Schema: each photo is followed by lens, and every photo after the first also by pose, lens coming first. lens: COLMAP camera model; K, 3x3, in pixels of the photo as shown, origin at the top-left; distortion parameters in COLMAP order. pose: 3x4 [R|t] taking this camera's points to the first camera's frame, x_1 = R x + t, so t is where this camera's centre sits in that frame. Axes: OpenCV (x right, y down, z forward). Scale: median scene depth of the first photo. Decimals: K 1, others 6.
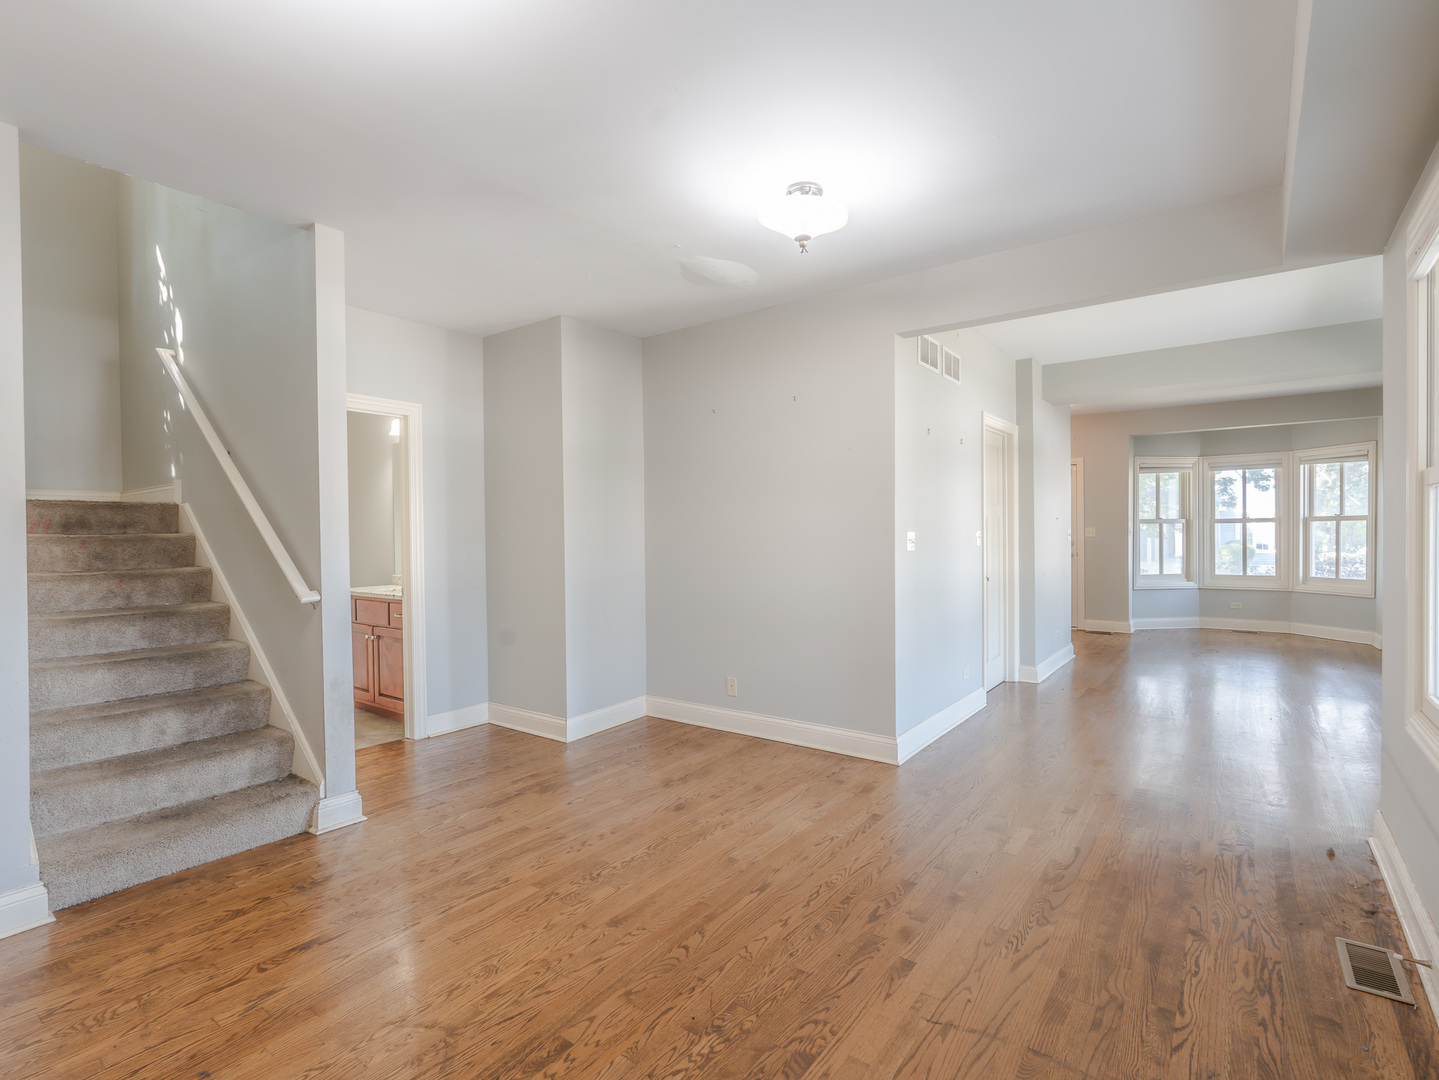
lens RADIAL K [[703.7, 0, 719.5], [0, 703.7, 540.0], [0, 0, 1]] dist [-0.002035, -0.000093]
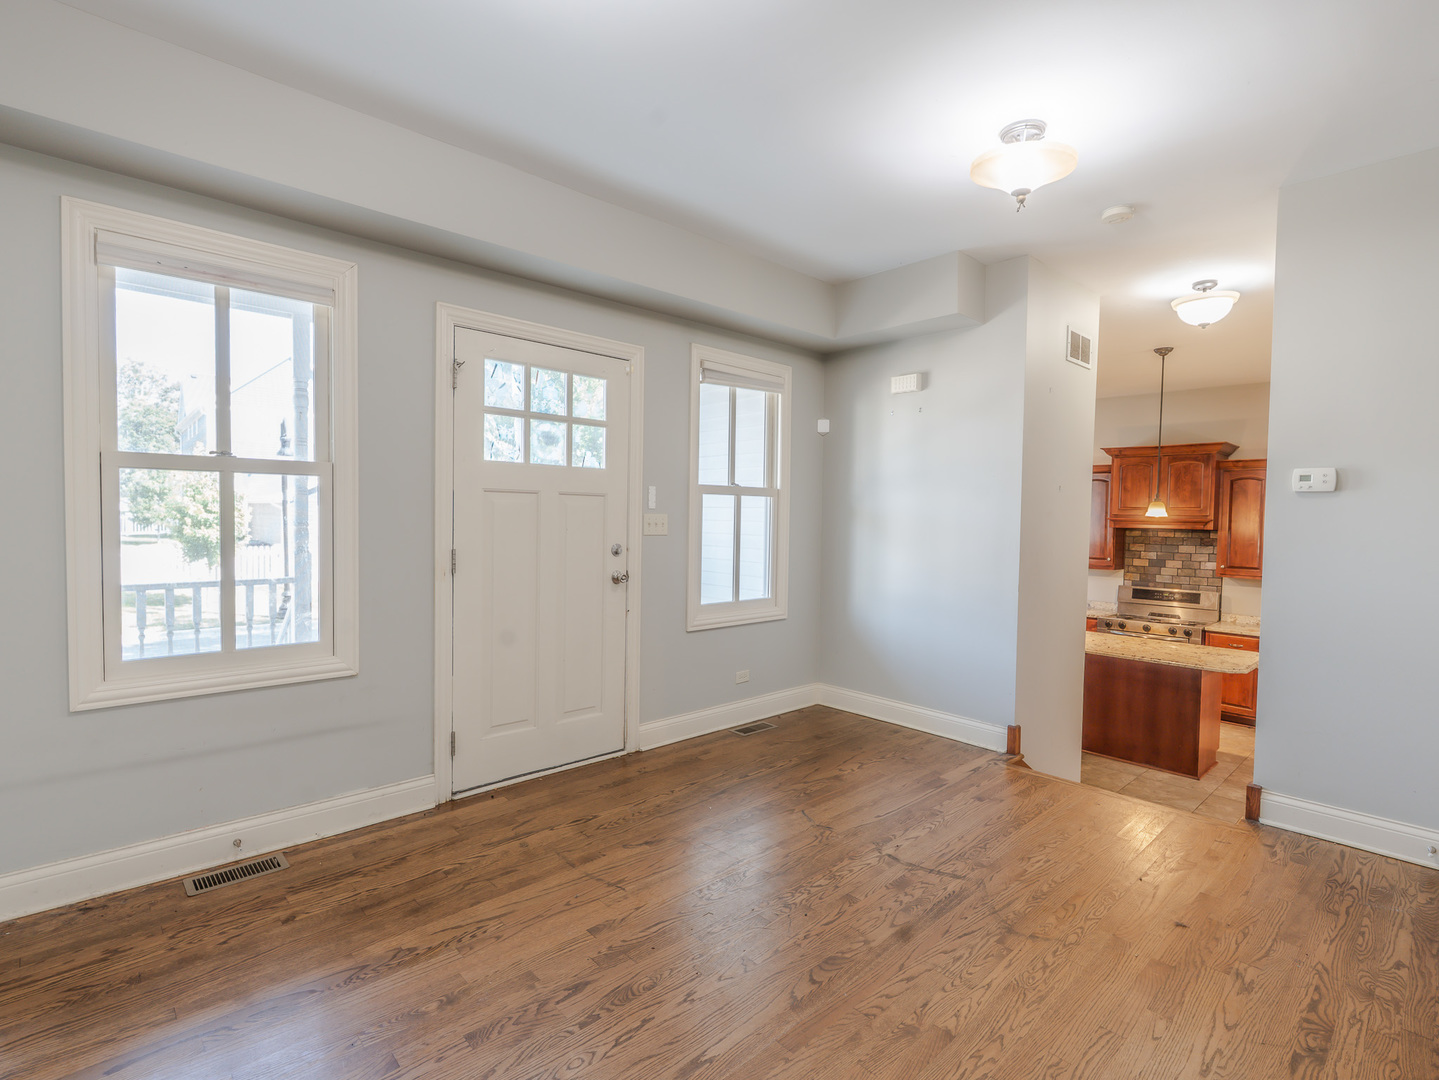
lens RADIAL K [[703.7, 0, 719.5], [0, 703.7, 540.0], [0, 0, 1]] dist [-0.002035, -0.000093]
pose [[-0.984582, -0.008371, 0.174723, -0.090256], [-0.000447, 0.998971, 0.045343, -0.014839], [-0.174923, 0.044566, -0.983573, 2.046982]]
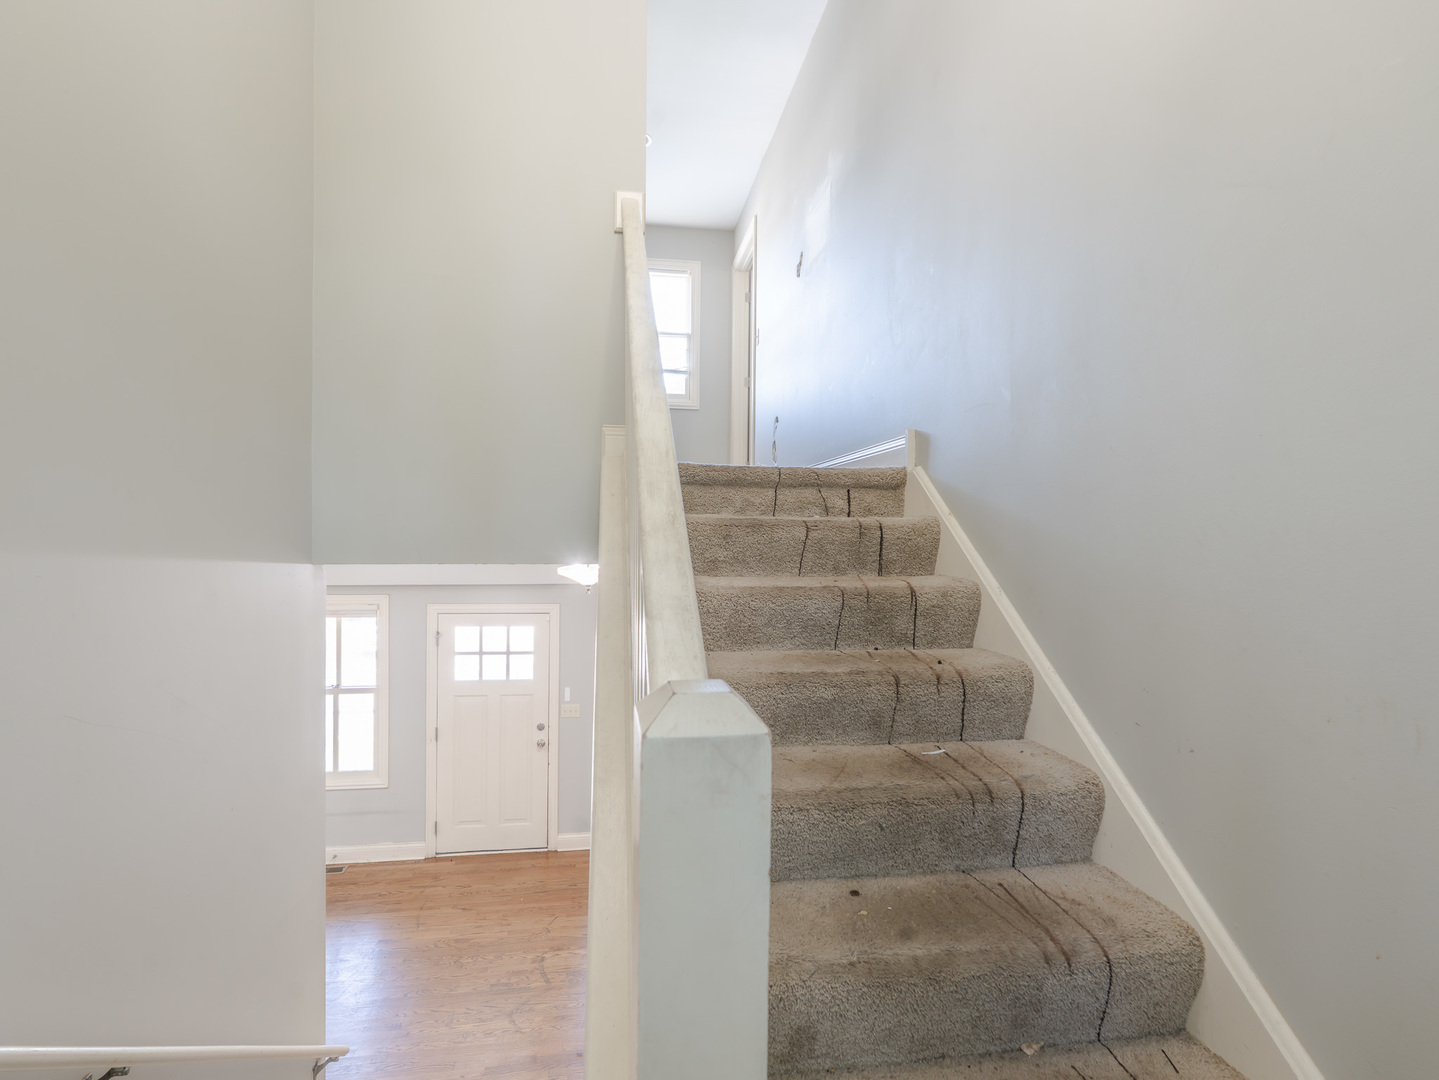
lens RADIAL K [[703.7, 0, 719.5], [0, 703.7, 540.0], [0, 0, 1]] dist [-0.002035, -0.000093]
pose [[-0.714839, -0.002238, 0.699285, -2.229091], [0.007643, 0.999910, 0.011013, -0.755159], [-0.699247, 0.013217, -0.714758, 1.925572]]
